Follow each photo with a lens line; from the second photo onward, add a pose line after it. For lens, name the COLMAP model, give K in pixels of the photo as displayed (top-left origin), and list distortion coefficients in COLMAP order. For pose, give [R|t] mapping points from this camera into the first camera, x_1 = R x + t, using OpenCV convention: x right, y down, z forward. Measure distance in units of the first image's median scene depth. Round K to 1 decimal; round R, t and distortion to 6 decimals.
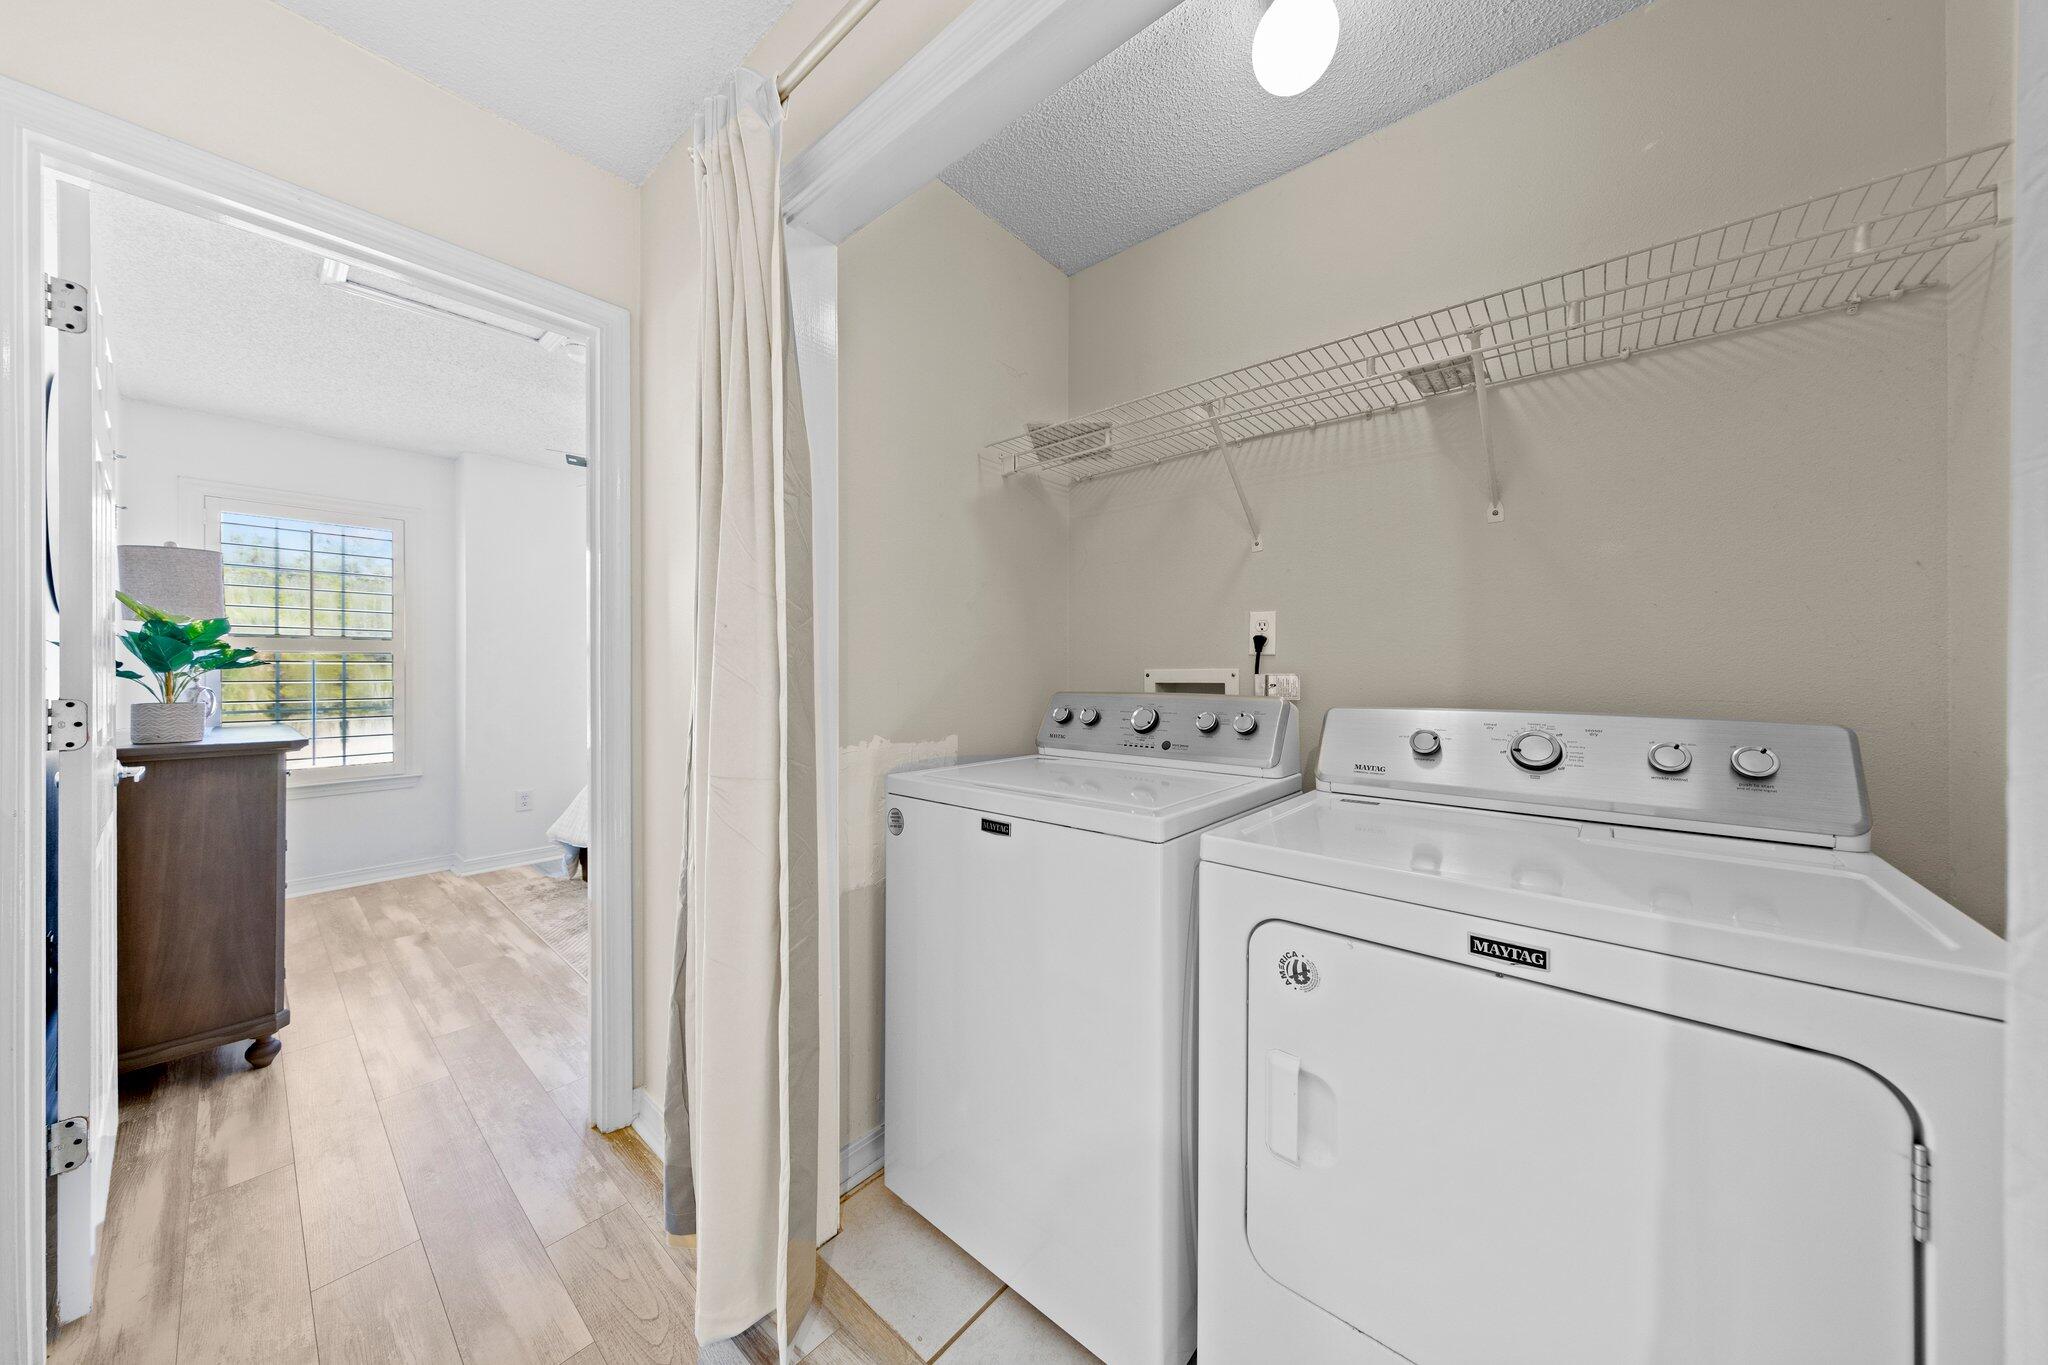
lens RADIAL K [[672.6, 0, 1015.7], [0, 672.6, 679.2], [0, 0, 1]] dist [0.005392, -0.000451]
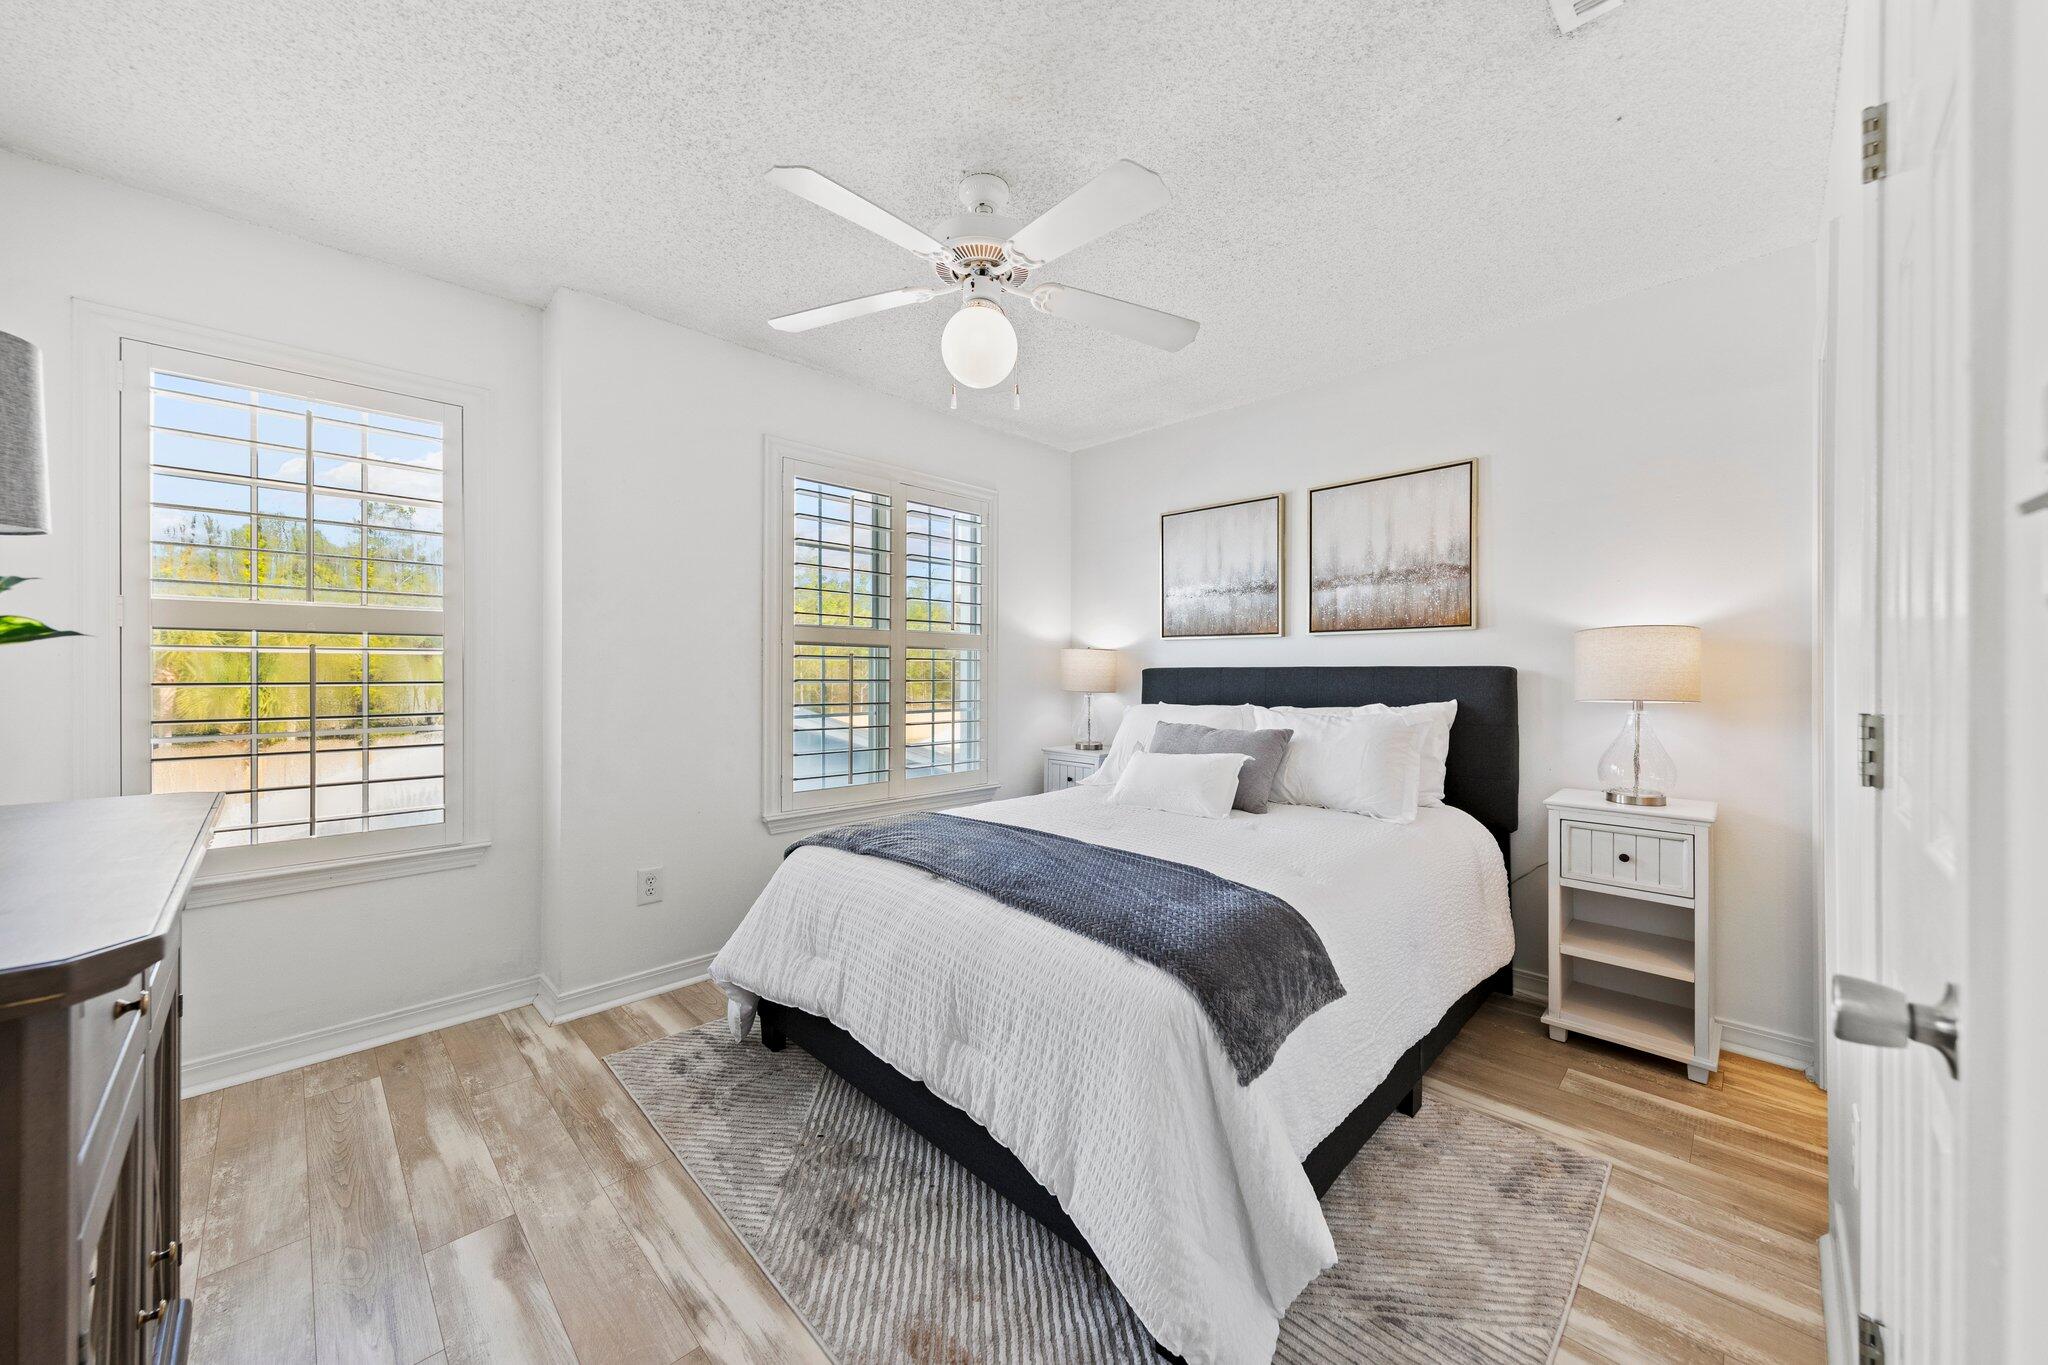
lens RADIAL K [[756.3, 0, 1025.8], [0, 756.3, 679.4], [0, 0, 1]] dist [0.004397, -0.000145]
pose [[0.996633, 0.003768, -0.081903, -0.436705], [-0.003614, 0.999991, 0.002021, -0.004289], [0.081910, -0.001718, 0.996638, 0.461305]]
